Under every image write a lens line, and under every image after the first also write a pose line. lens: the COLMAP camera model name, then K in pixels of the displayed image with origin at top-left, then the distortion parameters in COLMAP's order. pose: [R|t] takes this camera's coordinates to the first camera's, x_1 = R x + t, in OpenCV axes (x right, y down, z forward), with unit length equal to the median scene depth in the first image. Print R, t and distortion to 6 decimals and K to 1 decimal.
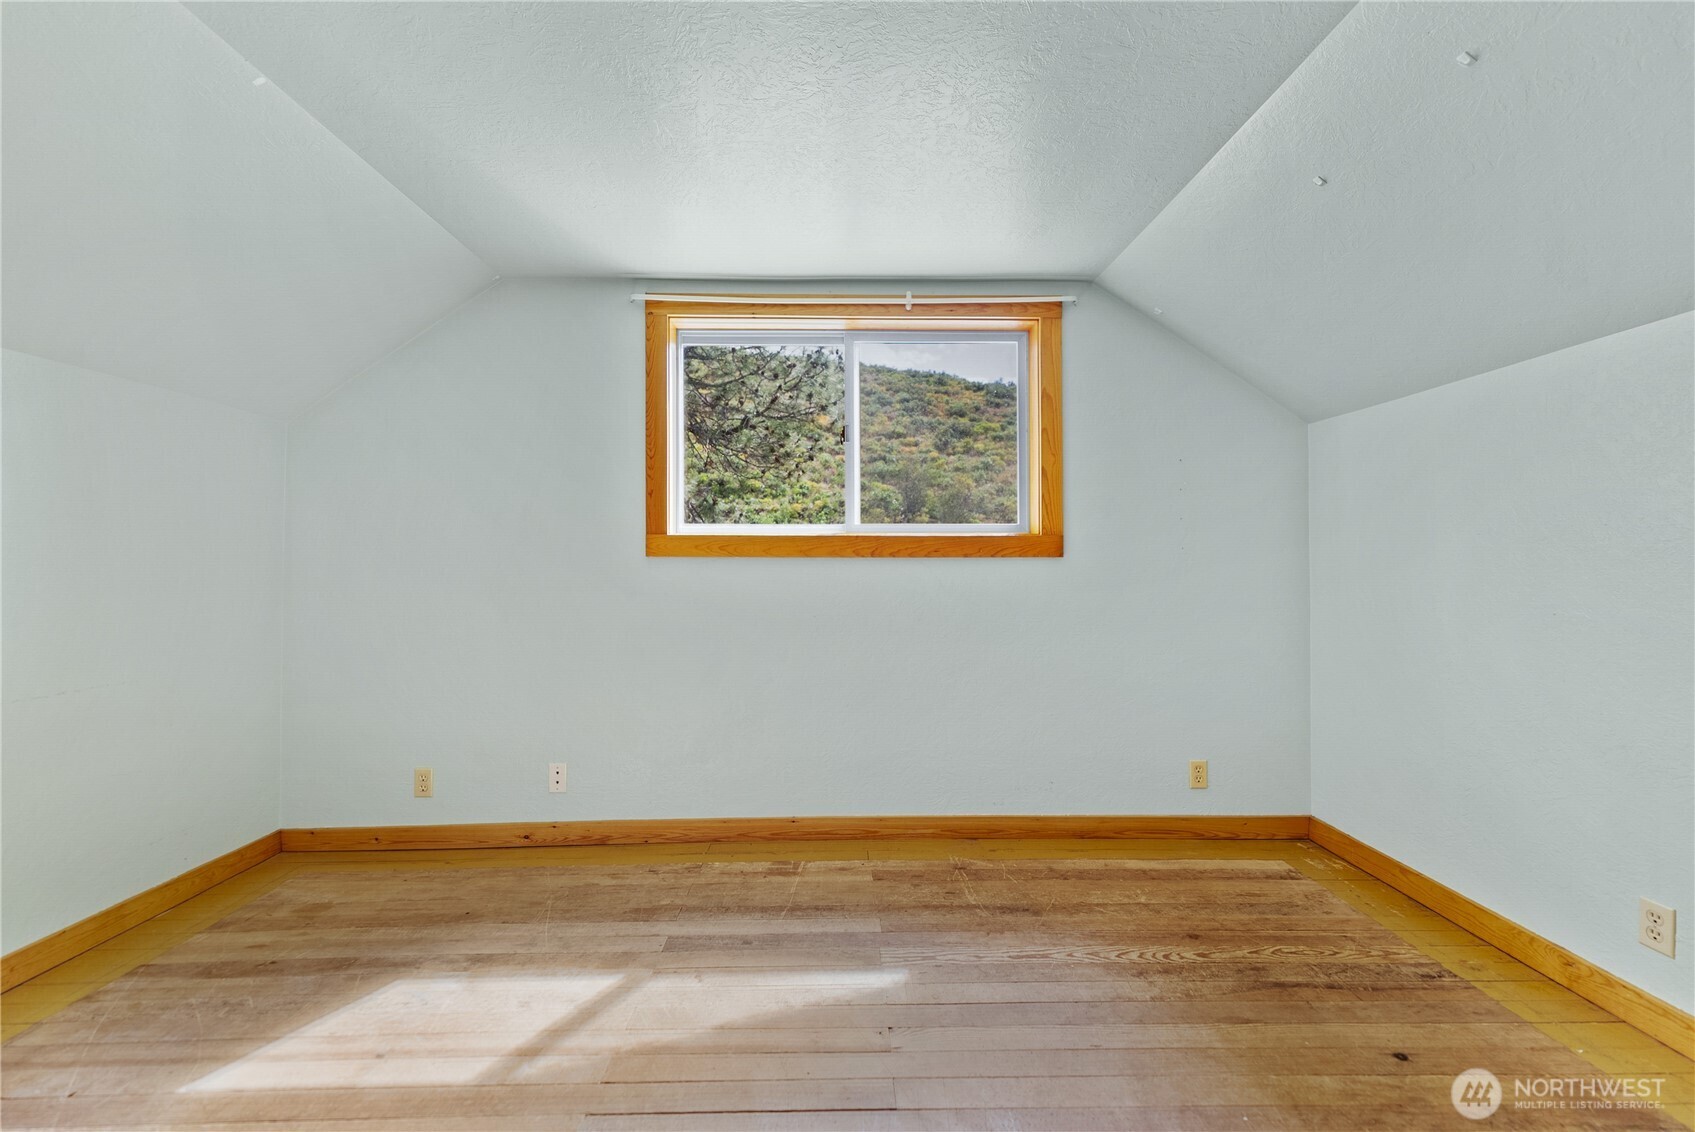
lens RADIAL K [[694.9, 0, 844.6], [0, 694.9, 571.0], [0, 0, 1]] dist [-0.001222, -0.001643]
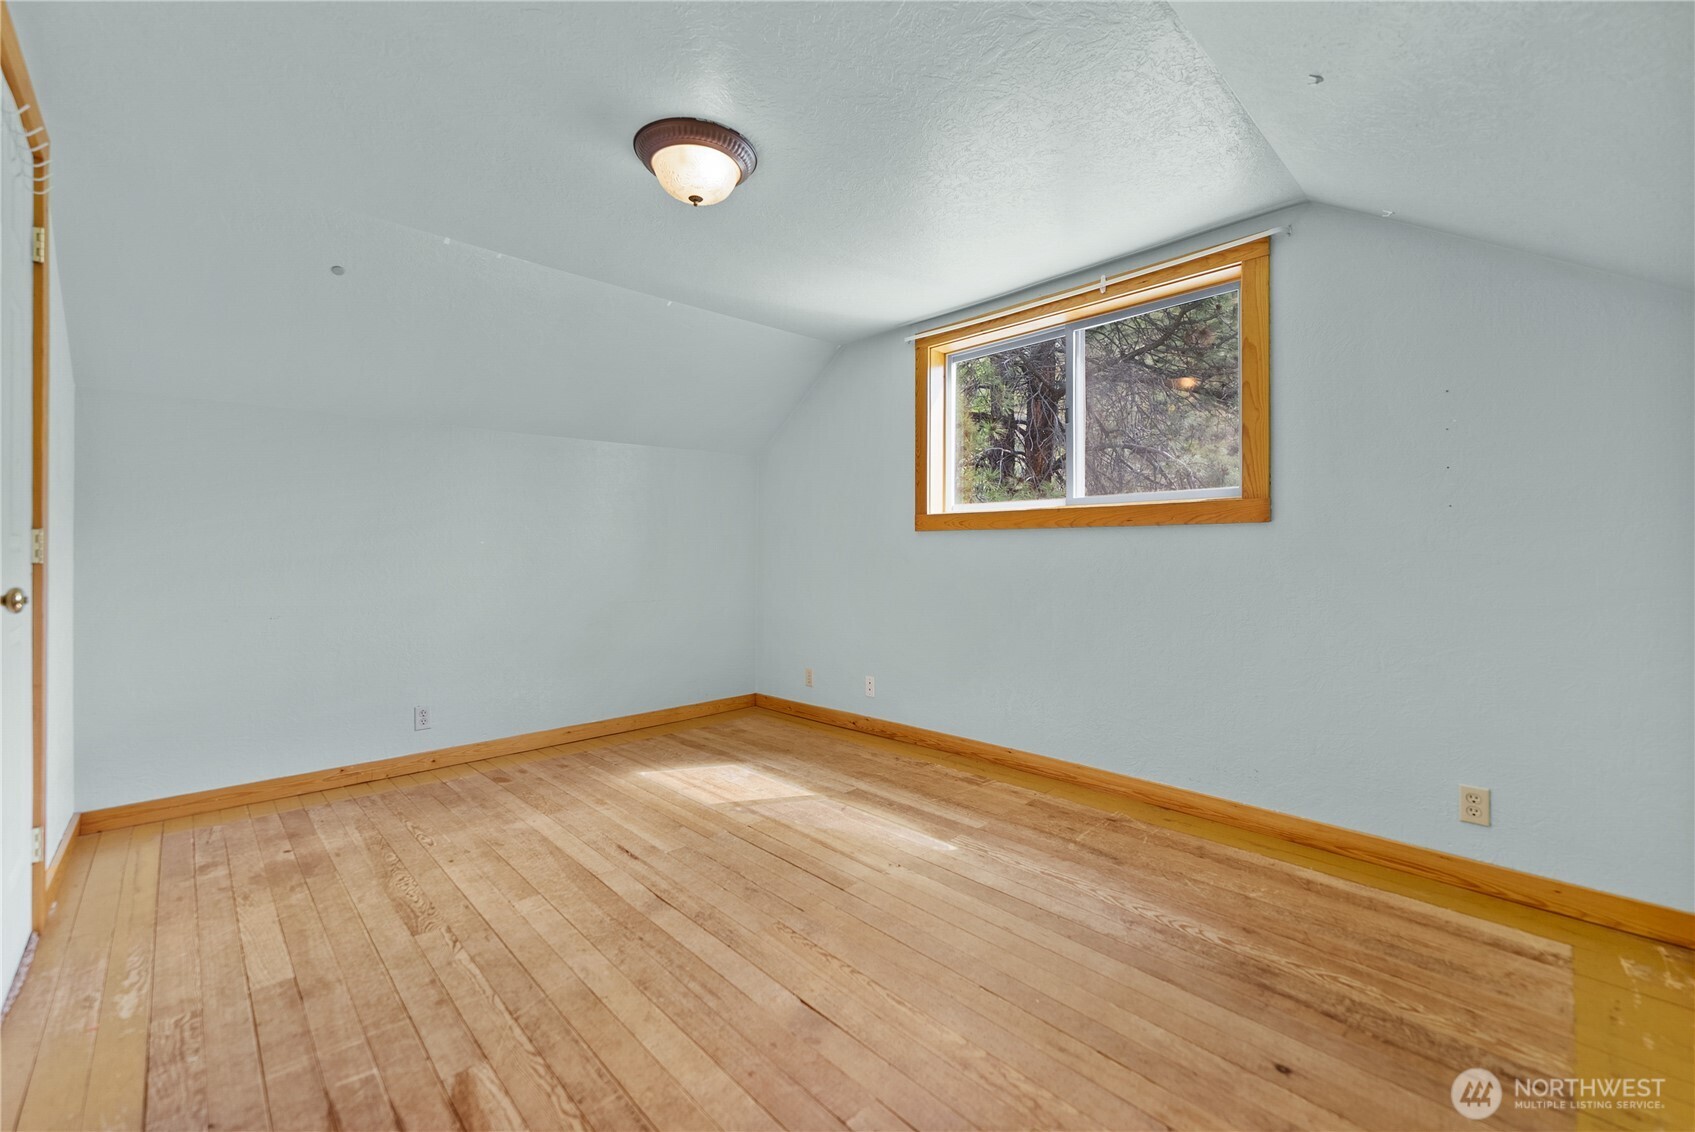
lens RADIAL K [[694.9, 0, 829.0], [0, 694.9, 555.9], [0, 0, 1]] dist [-0.001222, -0.001643]
pose [[0.668956, 0.006441, -0.743274, 0.599167], [0.002732, 0.999934, 0.011125, 0.011695], [0.743297, -0.009473, 0.668895, -0.021111]]
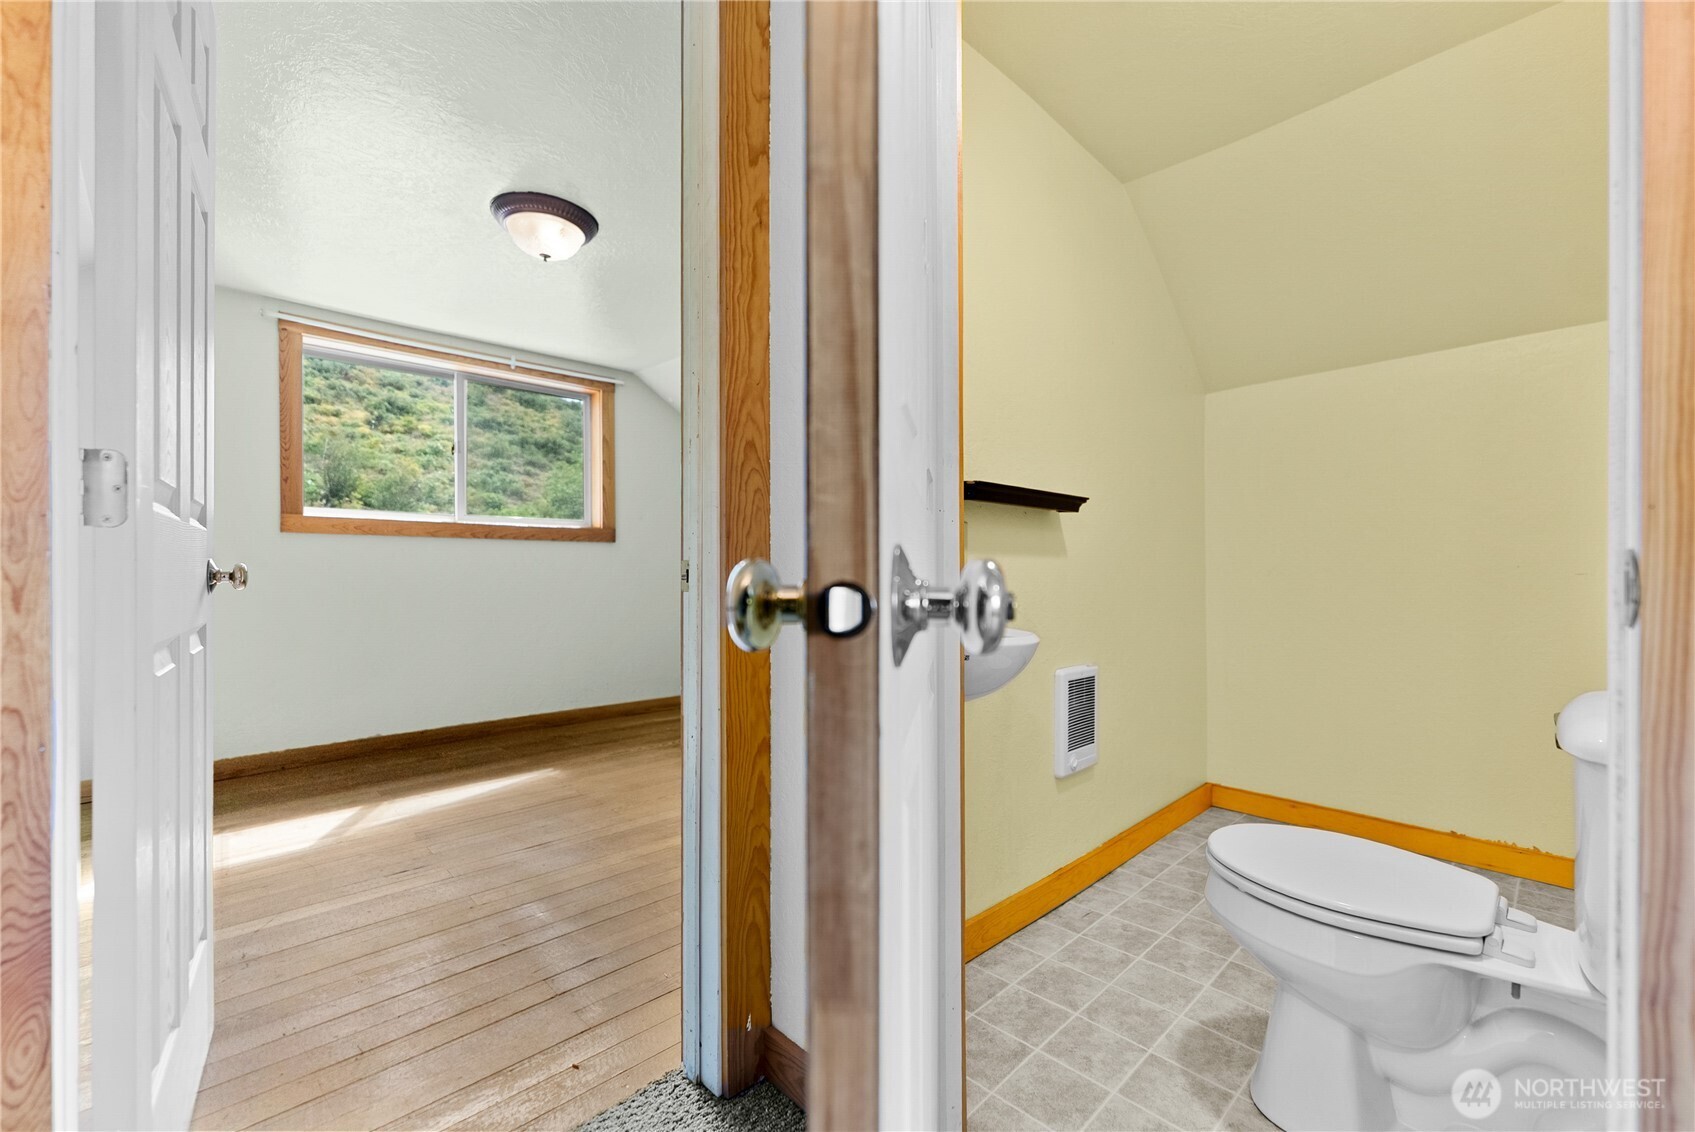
lens RADIAL K [[694.9, 0, 848.1], [0, 694.9, 571.7], [0, 0, 1]] dist [-0.001222, -0.001643]
pose [[0.733765, -0.000864, 0.679403, -0.378602], [-0.001186, 0.999996, 0.002552, 0.042384], [-0.679402, -0.002679, 0.733761, -0.538859]]
